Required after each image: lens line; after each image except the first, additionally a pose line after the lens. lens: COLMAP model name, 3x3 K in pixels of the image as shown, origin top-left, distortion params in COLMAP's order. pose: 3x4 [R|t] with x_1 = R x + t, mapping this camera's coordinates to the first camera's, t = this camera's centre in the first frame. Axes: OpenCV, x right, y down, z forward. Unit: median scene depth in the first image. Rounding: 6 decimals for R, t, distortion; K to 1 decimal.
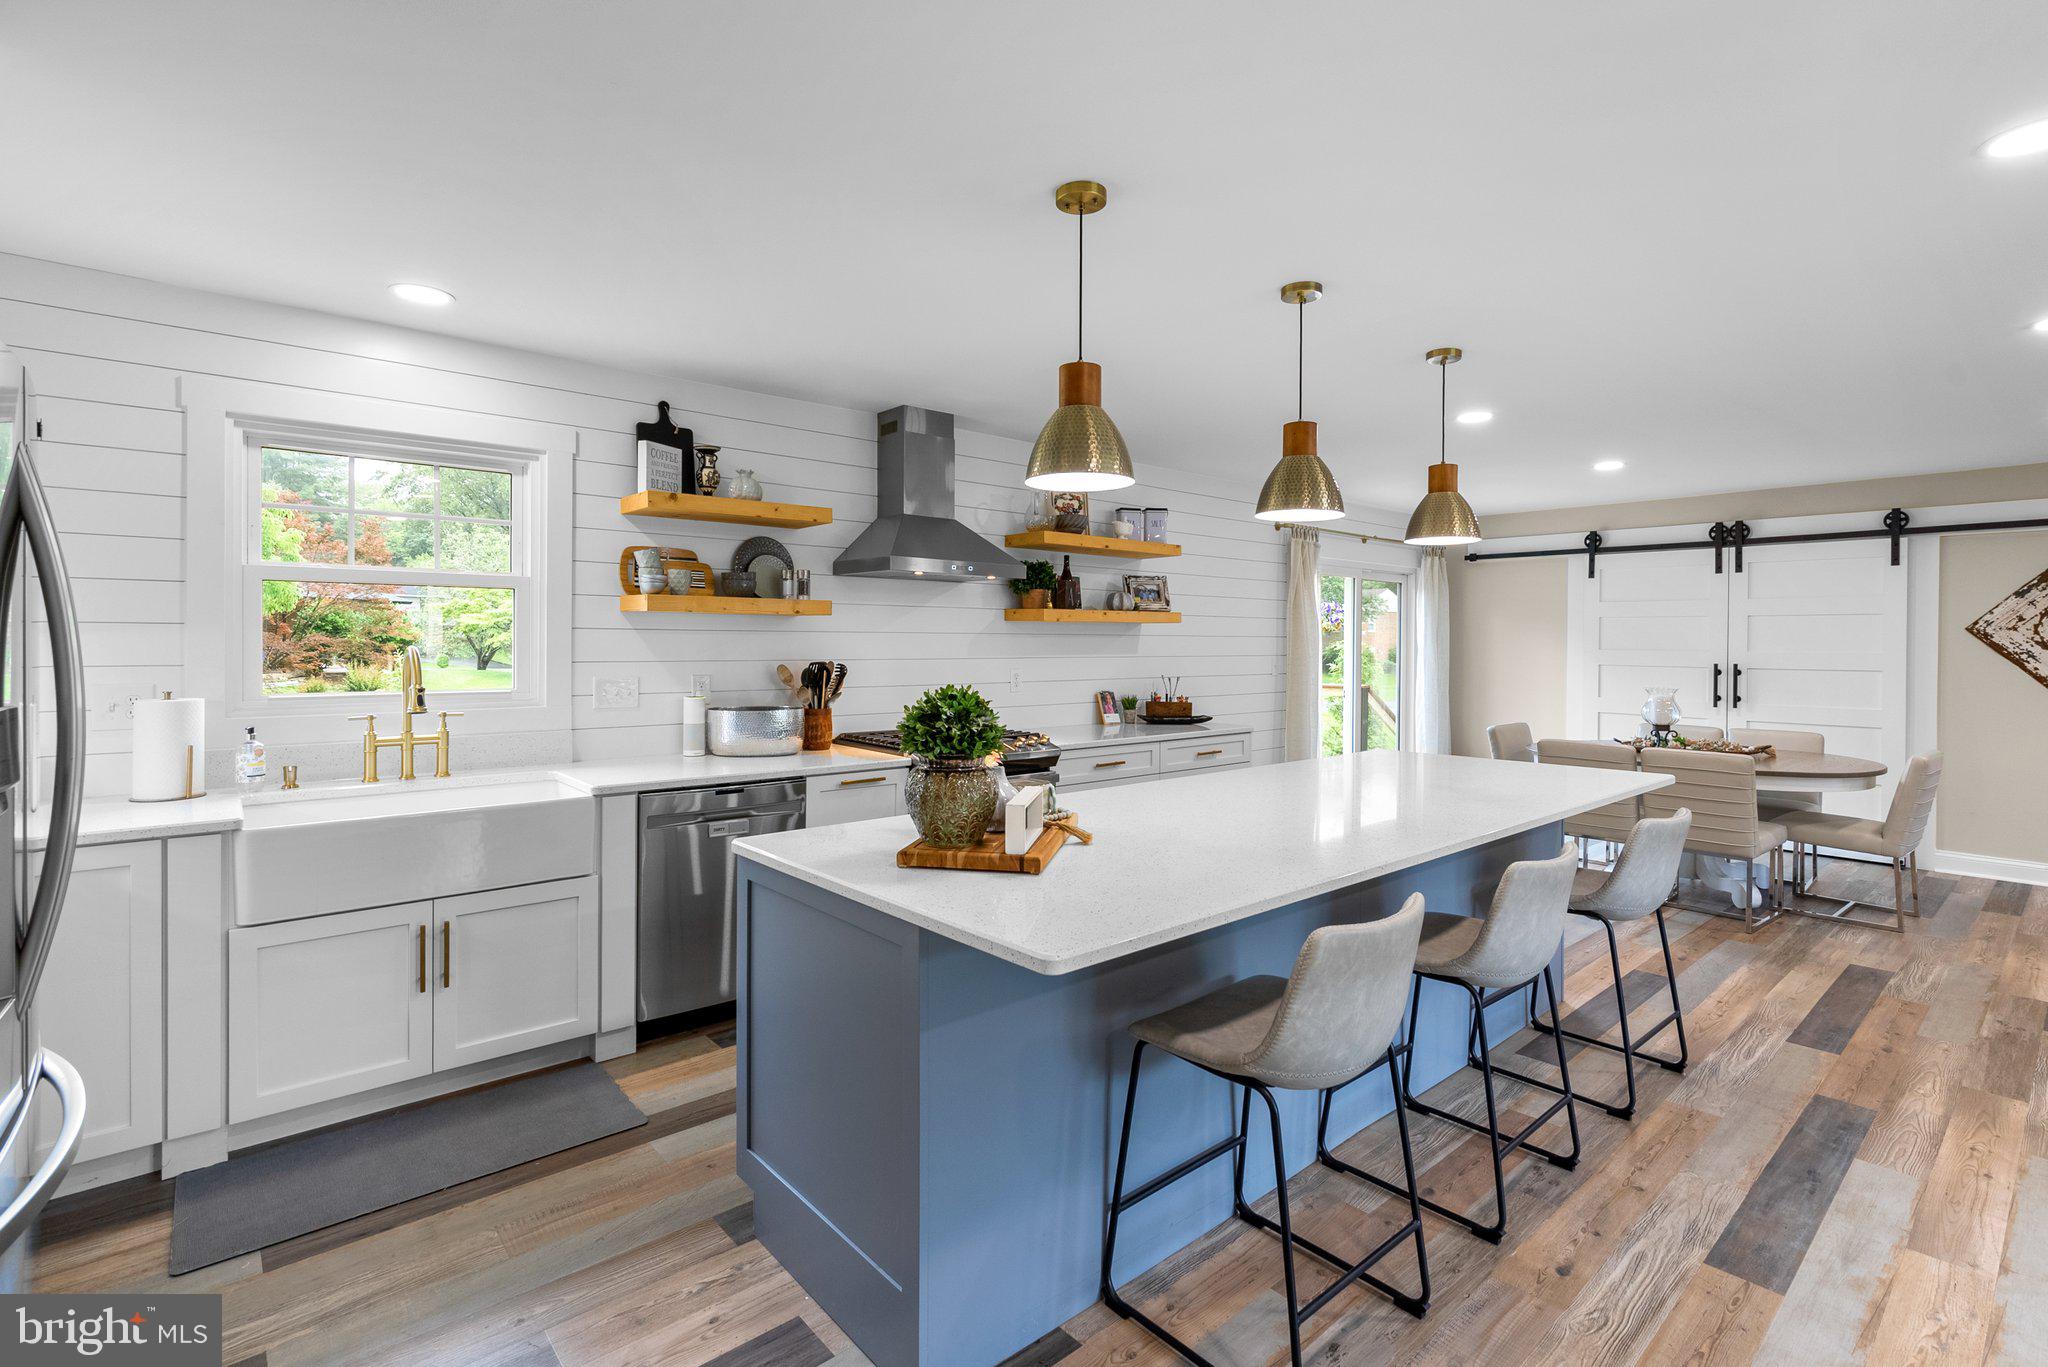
lens RADIAL K [[949.2, 0, 1028.3], [0, 949.2, 656.4], [0, 0, 1]] dist [-0.005188, 0.003065]
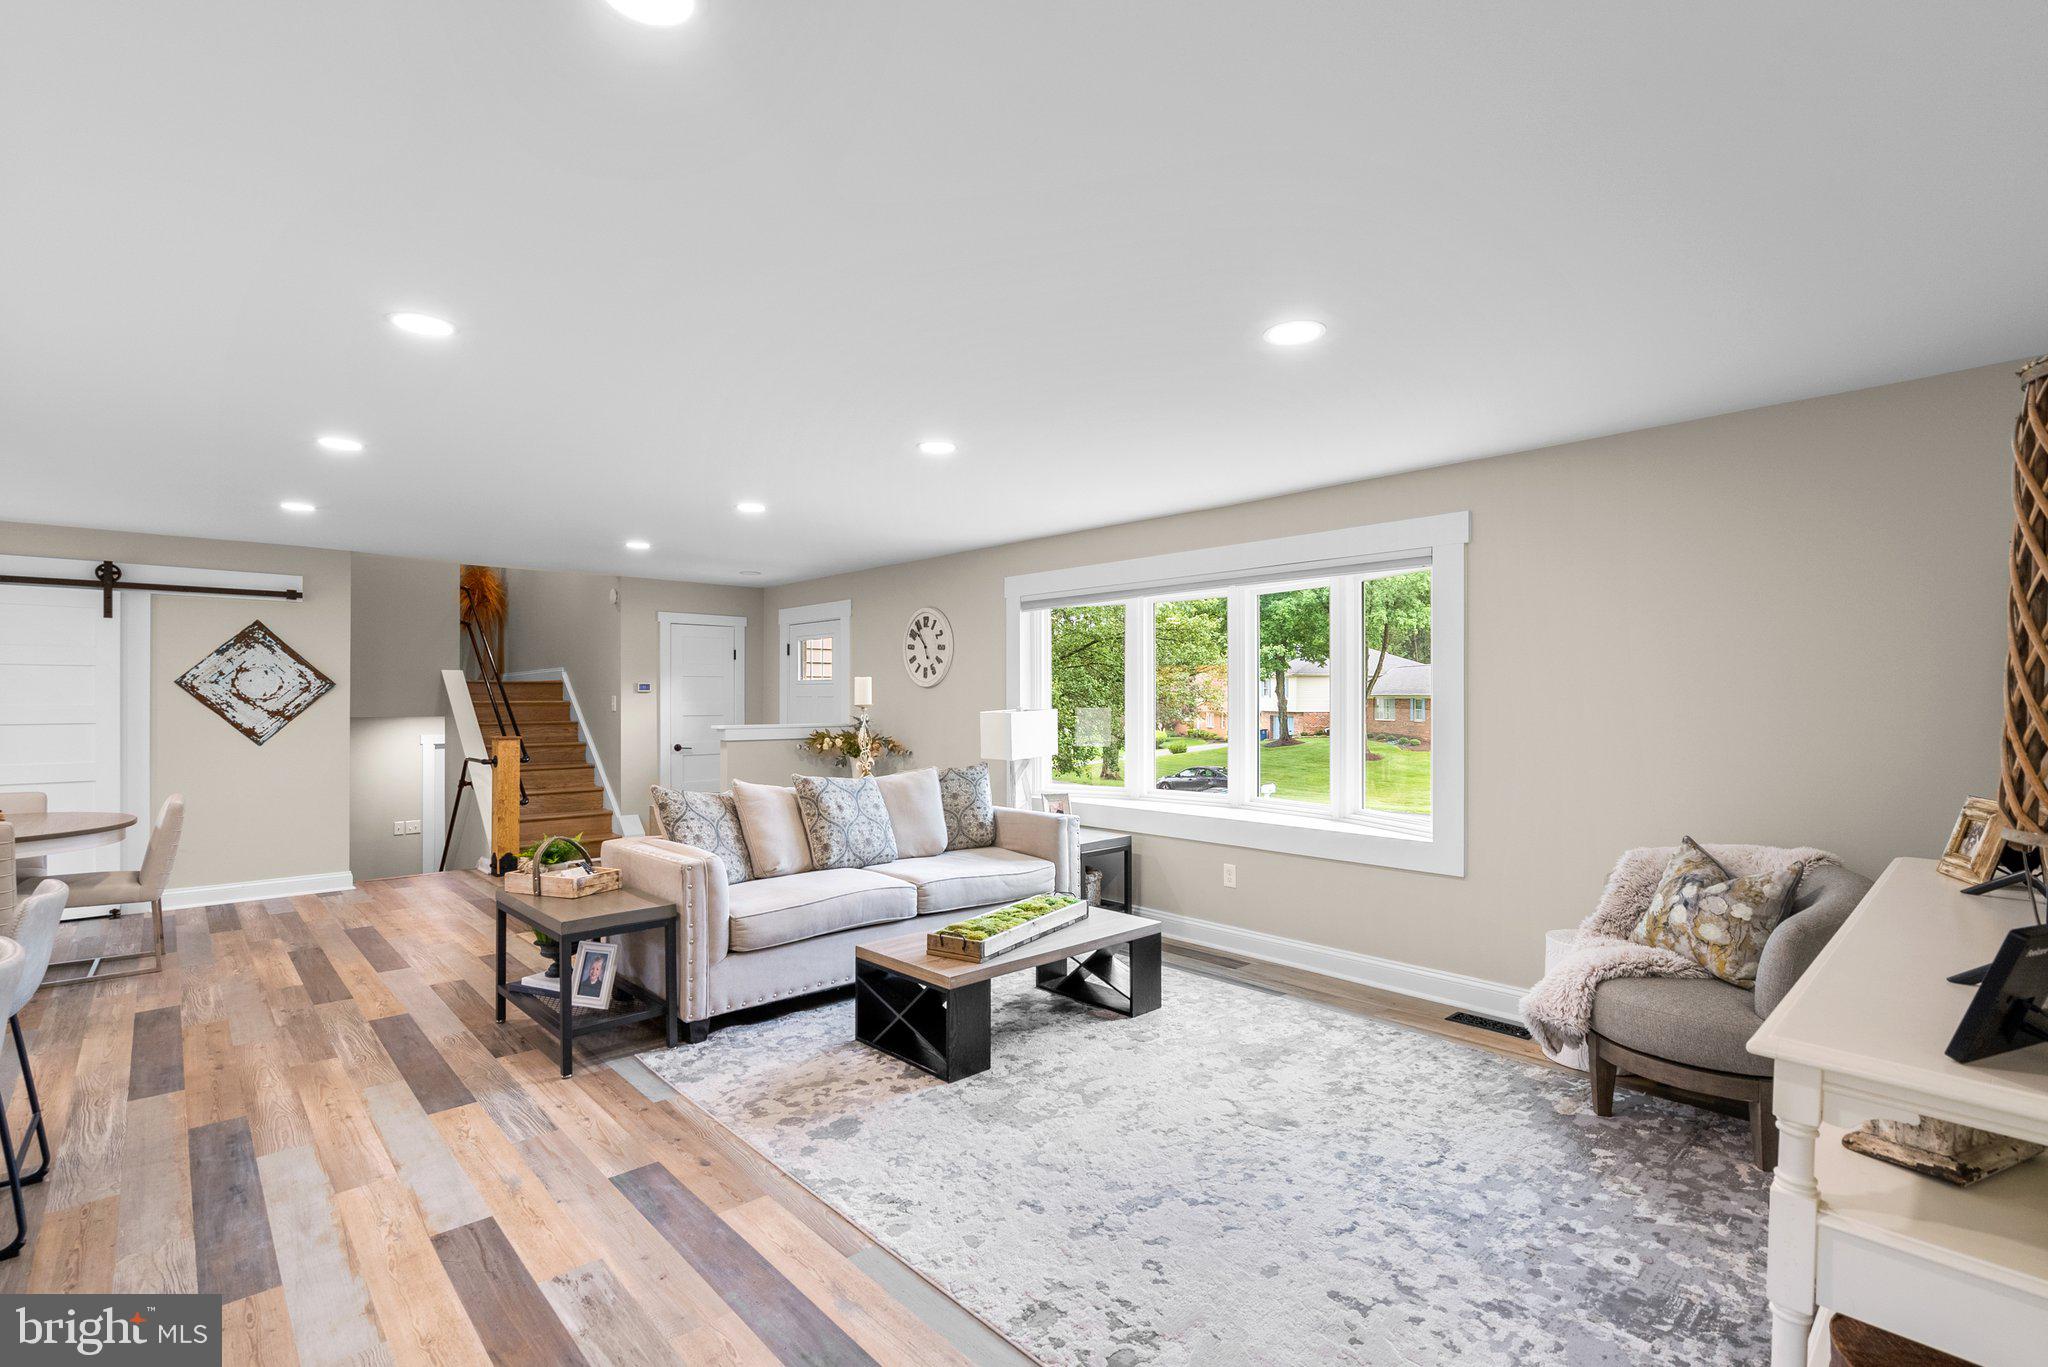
lens RADIAL K [[949.2, 0, 1025.6], [0, 949.2, 690.8], [0, 0, 1]] dist [-0.005188, 0.003065]
pose [[-0.022205, 0.004682, 0.999742, -0.138019], [0.016089, 0.999861, -0.004325, 0.001946], [-0.999624, 0.015989, -0.022277, 0.064224]]
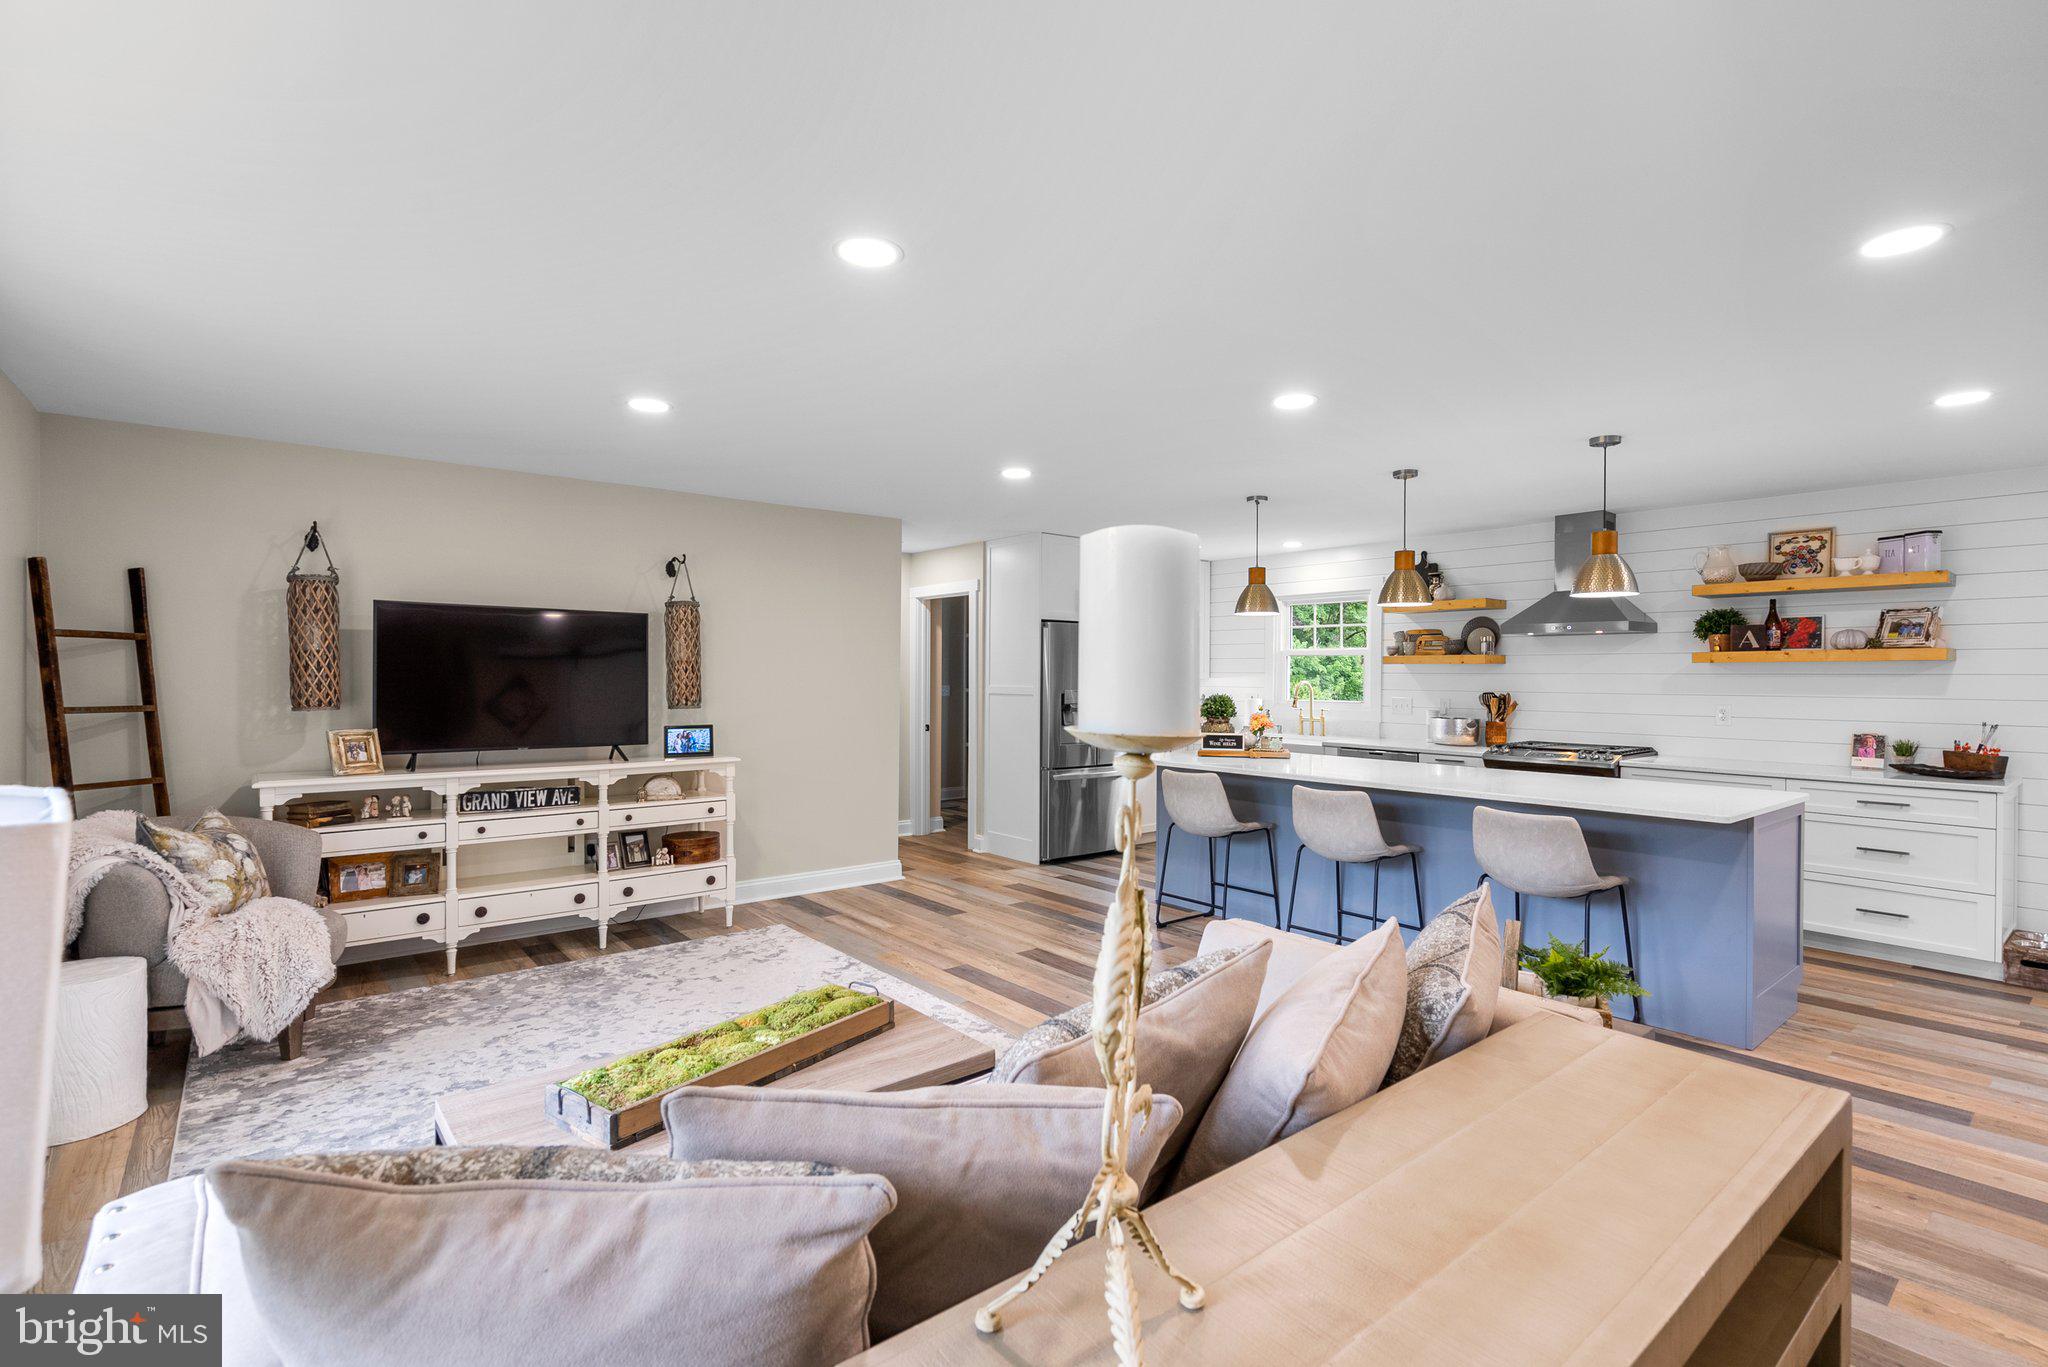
lens RADIAL K [[949.2, 0, 1021.2], [0, 949.2, 680.6], [0, 0, 1]] dist [-0.005188, 0.003065]
pose [[-0.033438, -0.000784, -0.999440, 1.206580], [-0.022266, 0.999752, -0.000039, 0.002906], [0.999193, 0.022252, -0.033448, 0.220065]]
